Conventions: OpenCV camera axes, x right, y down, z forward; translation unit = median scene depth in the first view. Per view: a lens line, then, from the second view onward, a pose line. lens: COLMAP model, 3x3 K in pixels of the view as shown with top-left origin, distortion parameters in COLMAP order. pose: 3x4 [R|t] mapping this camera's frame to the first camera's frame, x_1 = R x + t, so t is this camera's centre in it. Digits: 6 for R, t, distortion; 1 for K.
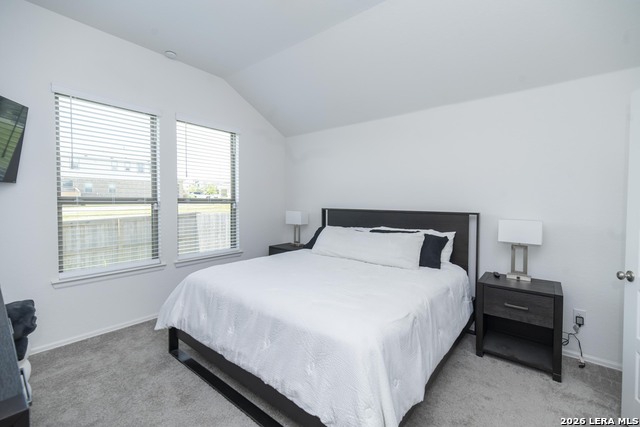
lens RADIAL K [[277.3, 0, 323.2], [0, 277.3, 211.0], [0, 0, 1]] dist [0.011867, 0.001403]
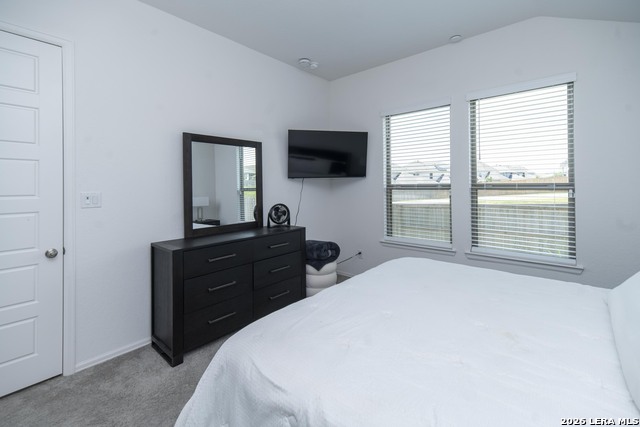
lens RADIAL K [[277.3, 0, 323.2], [0, 277.3, 186.8], [0, 0, 1]] dist [0.011867, 0.001403]
pose [[-0.012438, -0.005593, -0.999907, 0.279326], [-0.031476, 0.999491, -0.005199, -0.010988], [0.999427, 0.031408, -0.012608, 0.355264]]
